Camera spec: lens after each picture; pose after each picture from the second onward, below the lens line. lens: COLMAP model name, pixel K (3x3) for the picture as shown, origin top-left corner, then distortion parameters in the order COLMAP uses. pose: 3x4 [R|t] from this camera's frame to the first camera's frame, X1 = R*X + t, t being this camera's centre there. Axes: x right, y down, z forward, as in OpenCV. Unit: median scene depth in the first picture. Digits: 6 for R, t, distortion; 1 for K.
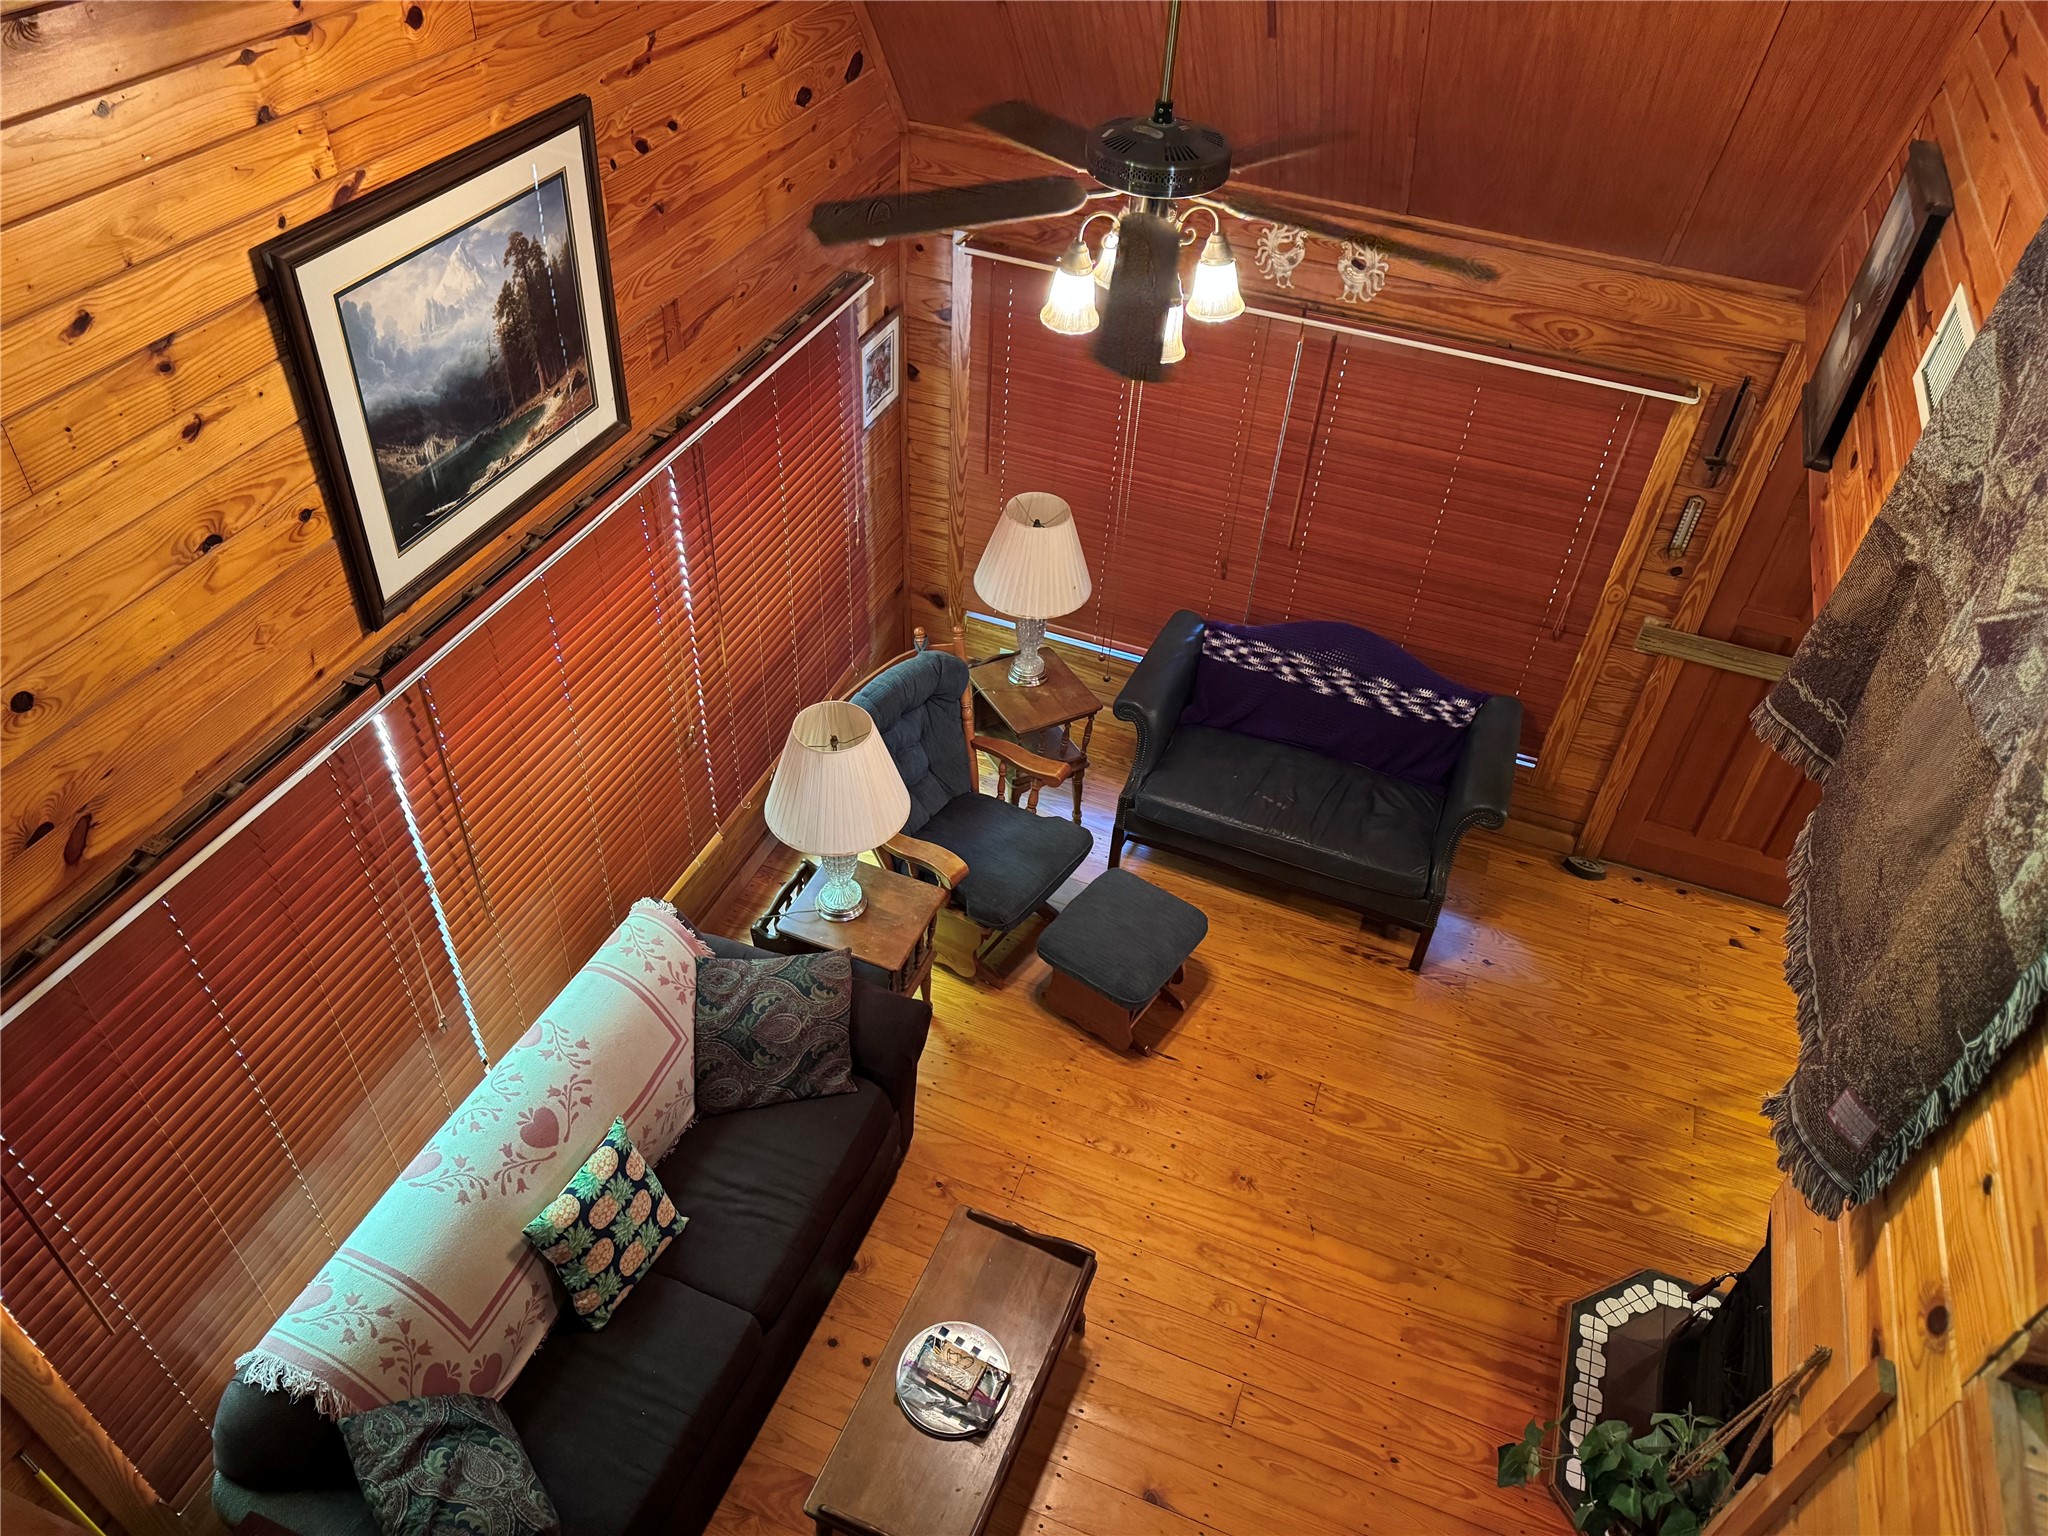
lens RADIAL K [[1445.8, 0, 1039.4], [0, 1445.8, 778.9], [0, 0, 1]] dist [0.077646, -0.083334]
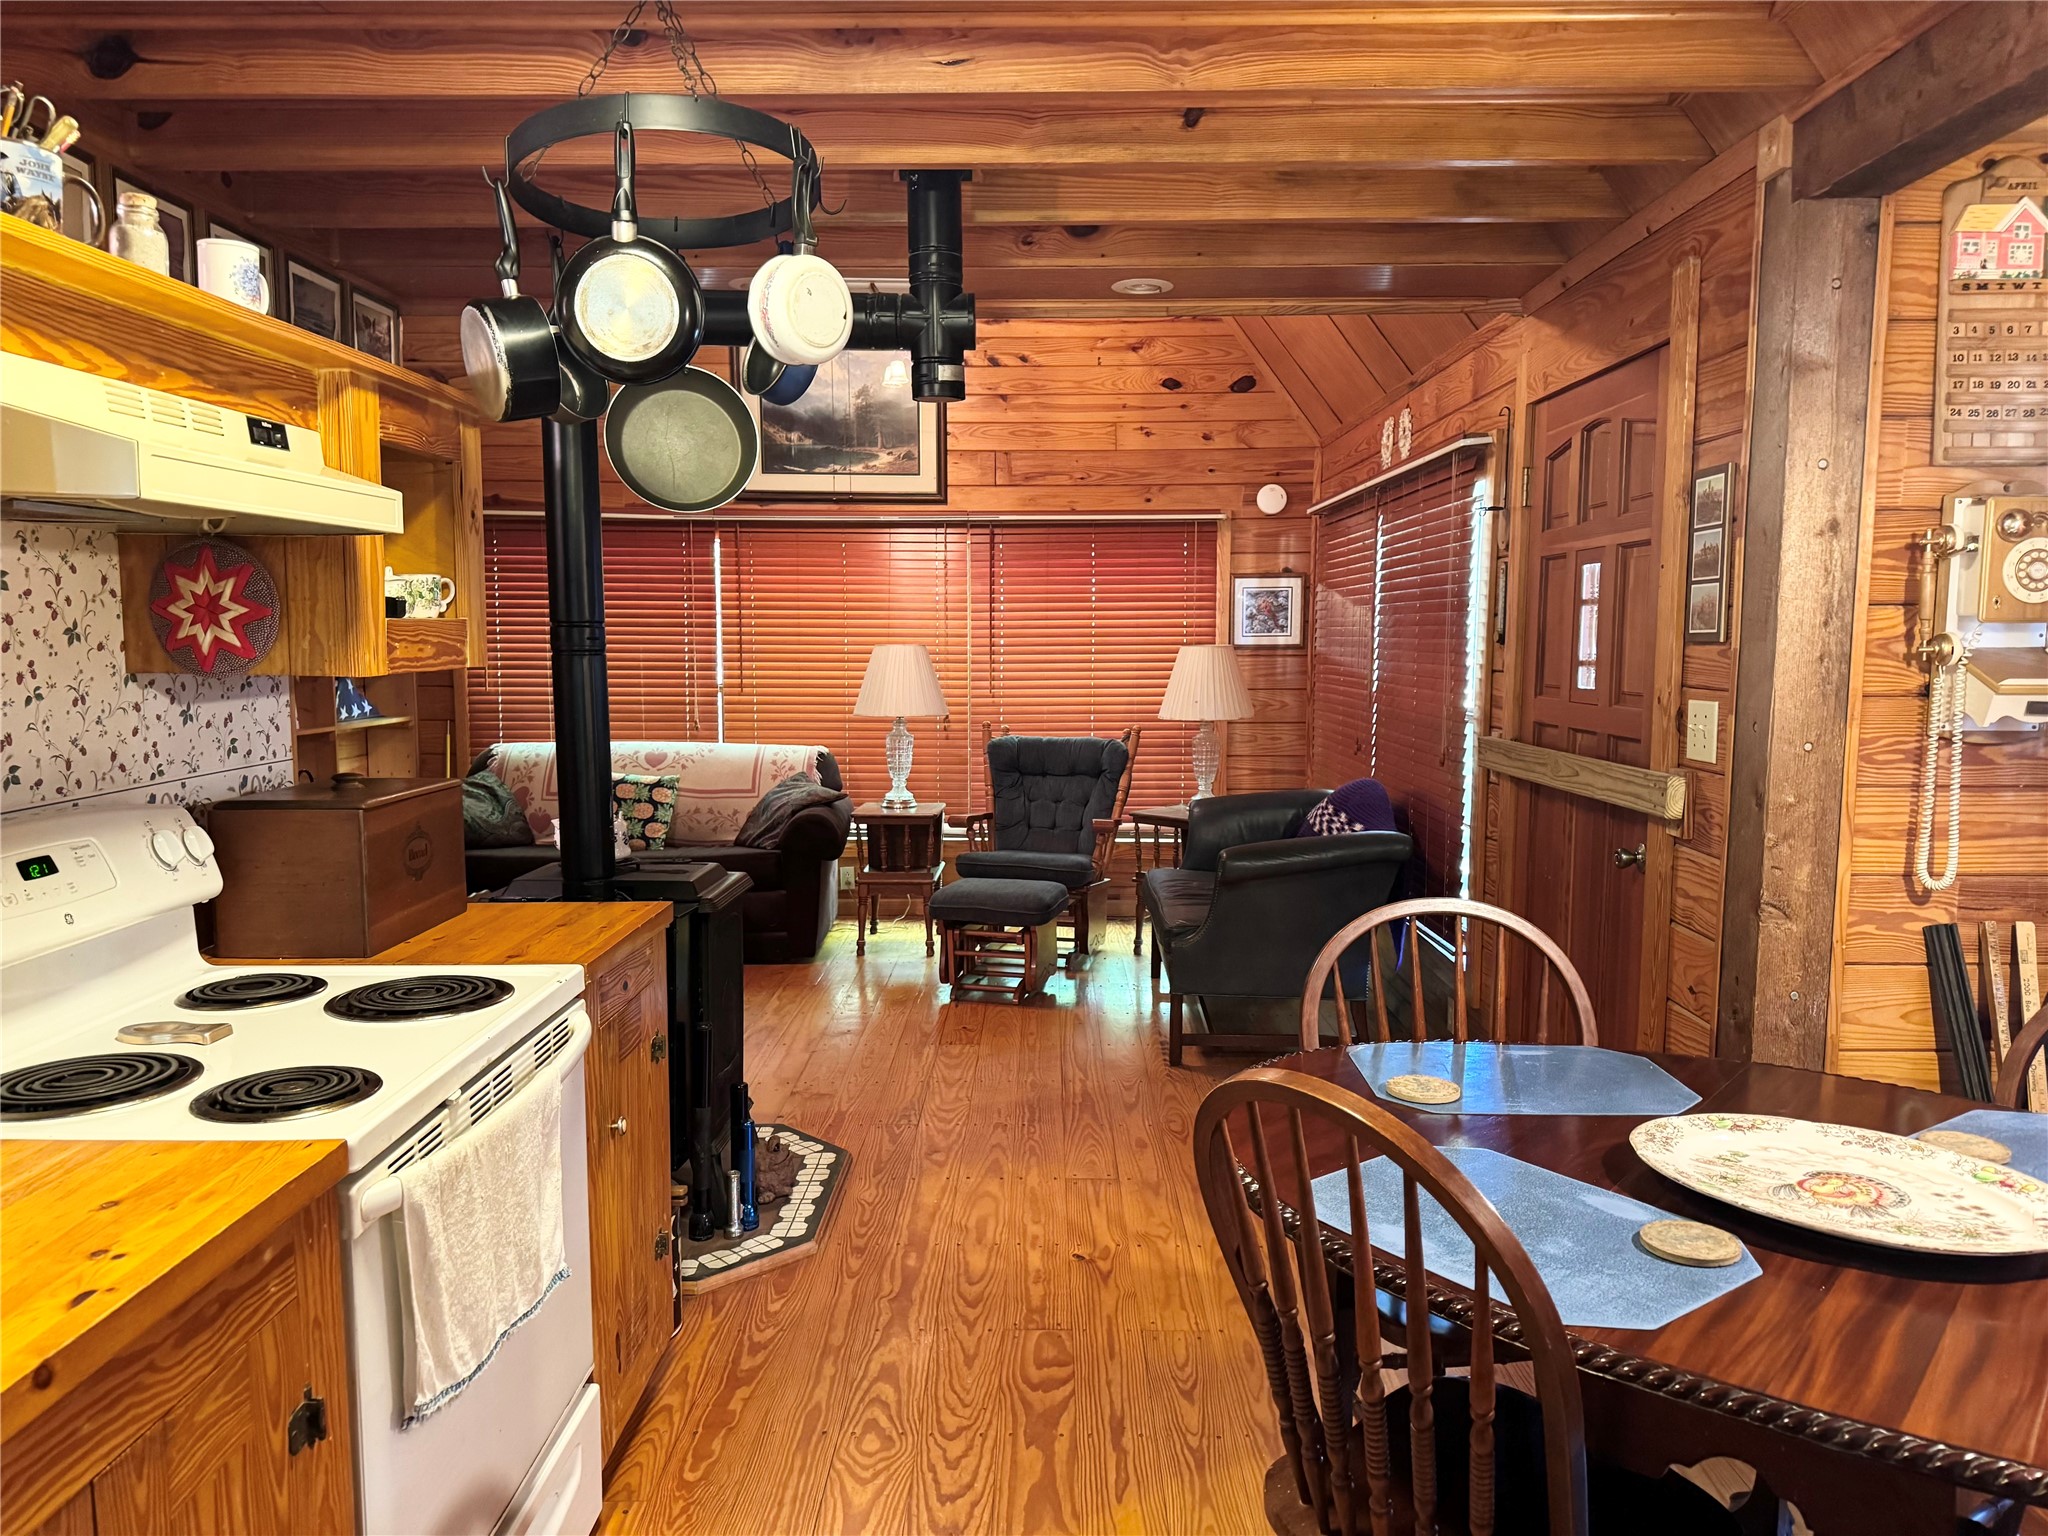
lens RADIAL K [[1445.8, 0, 1040.3], [0, 1445.8, 772.9], [0, 0, 1]] dist [0.077646, -0.083334]
pose [[0.347690, 0.045914, -0.936485, 1.695982], [-0.610145, 0.769465, -0.188804, 0.333516], [0.711924, 0.637036, 0.295549, 0.893999]]
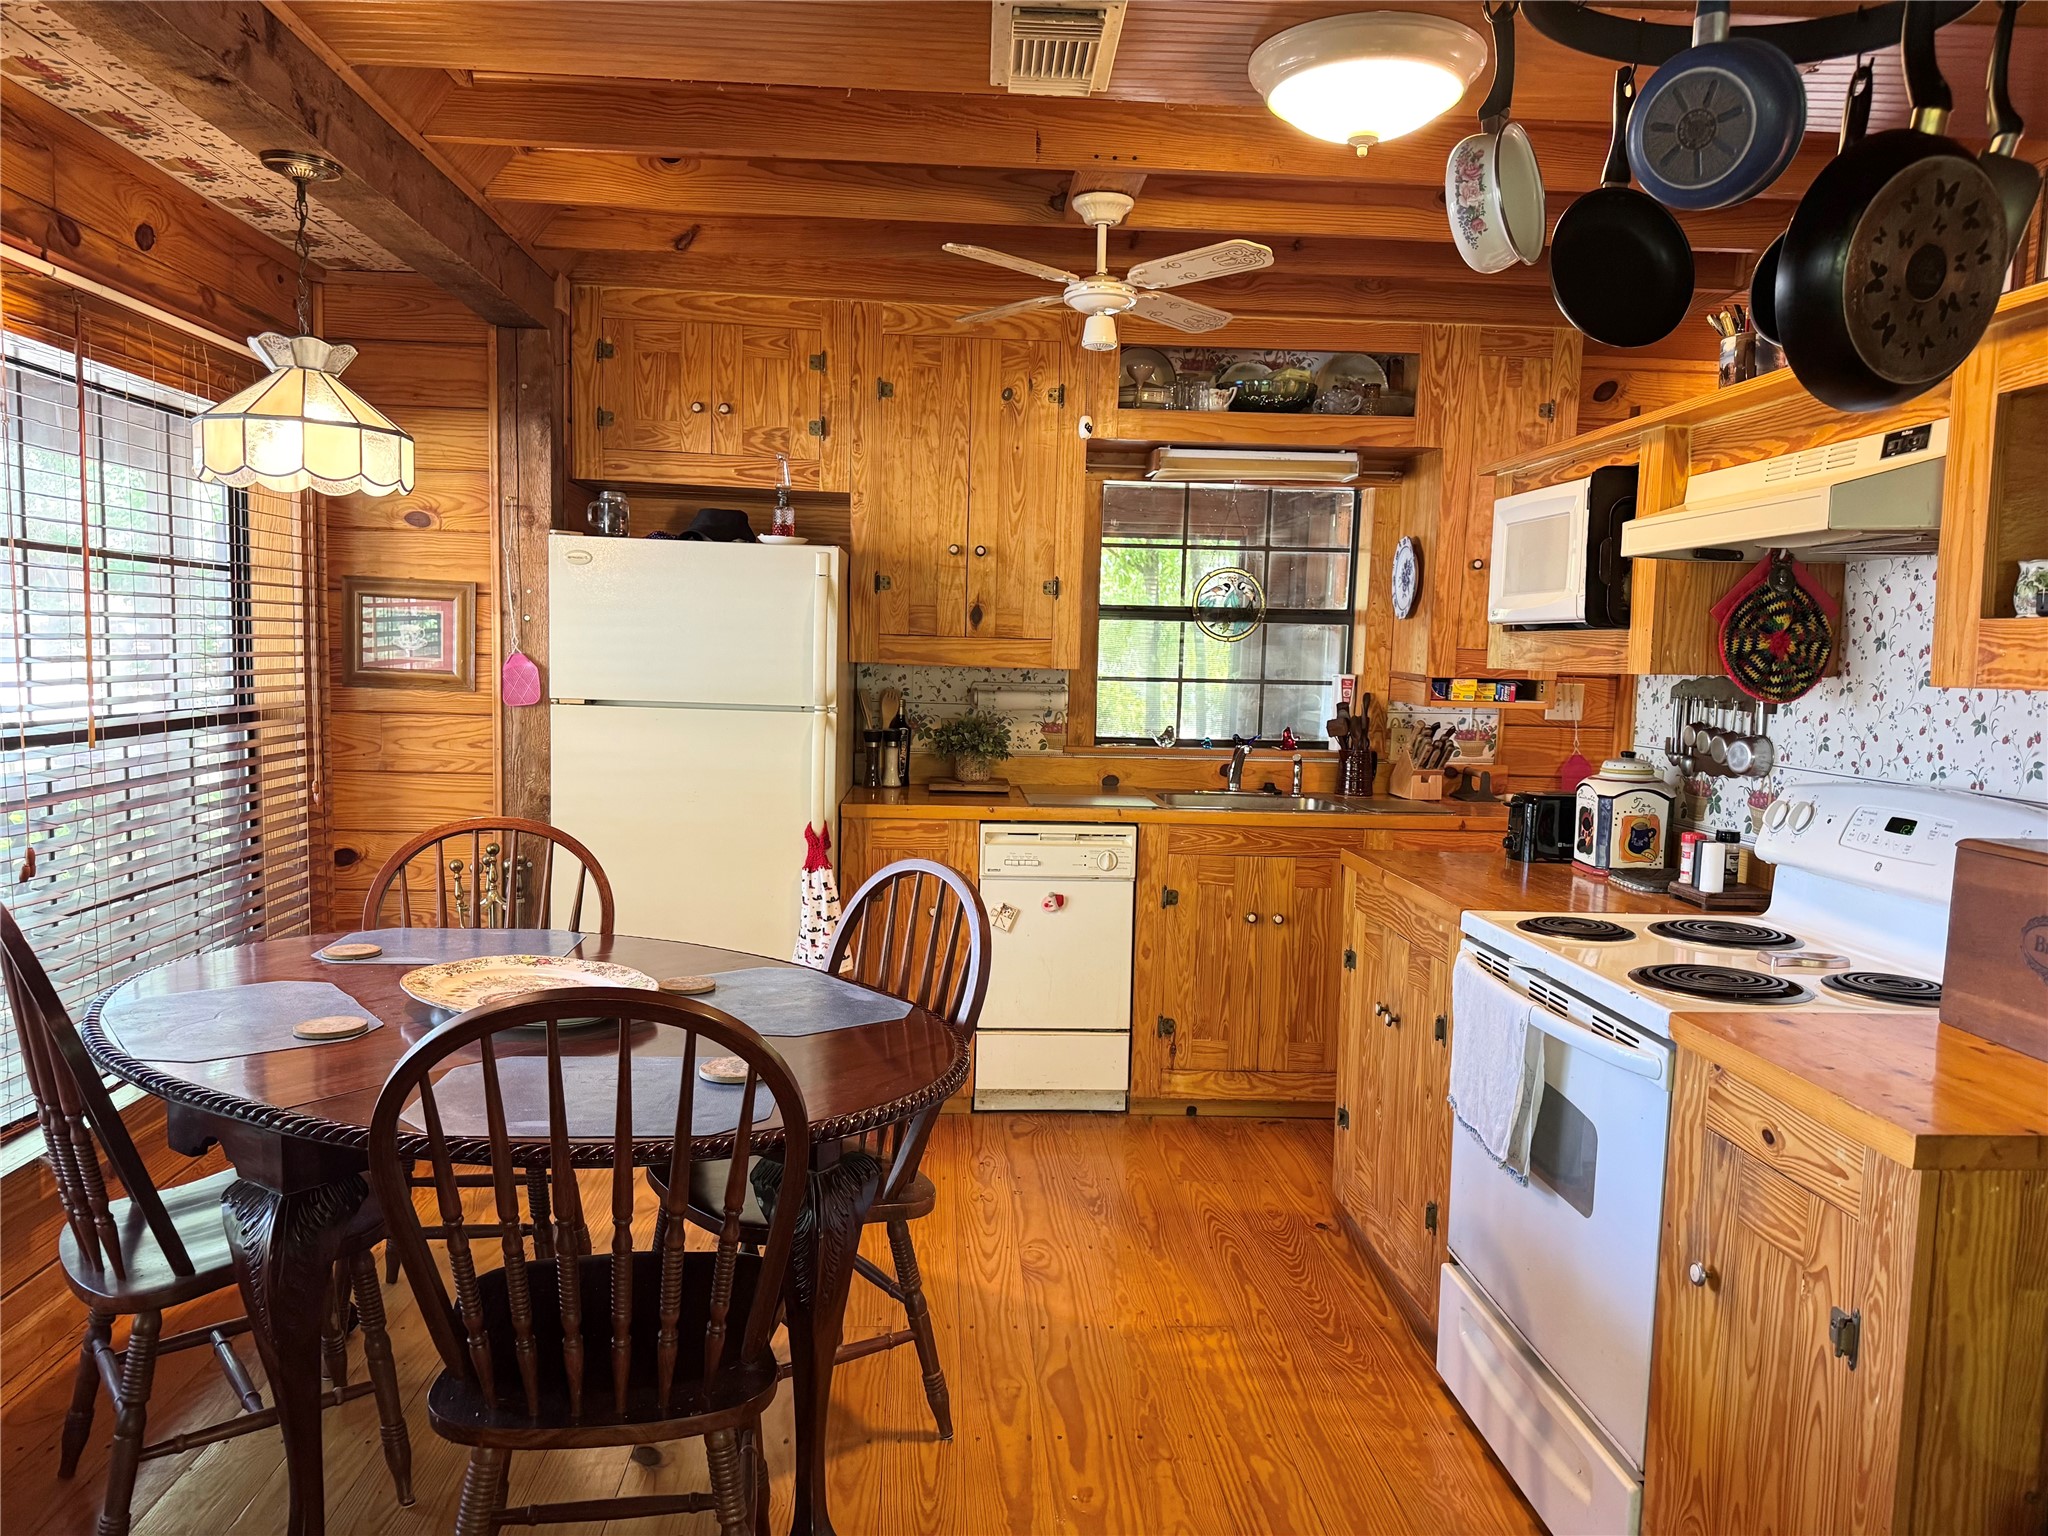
lens RADIAL K [[1445.8, 0, 1011.7], [0, 1445.8, 837.3], [0, 0, 1]] dist [0.077646, -0.083334]
pose [[-0.400915, -0.178329, 0.898591, 0.530832], [0.572057, 0.717402, 0.397600, -0.052667], [-0.715554, 0.673449, -0.185603, 1.267215]]
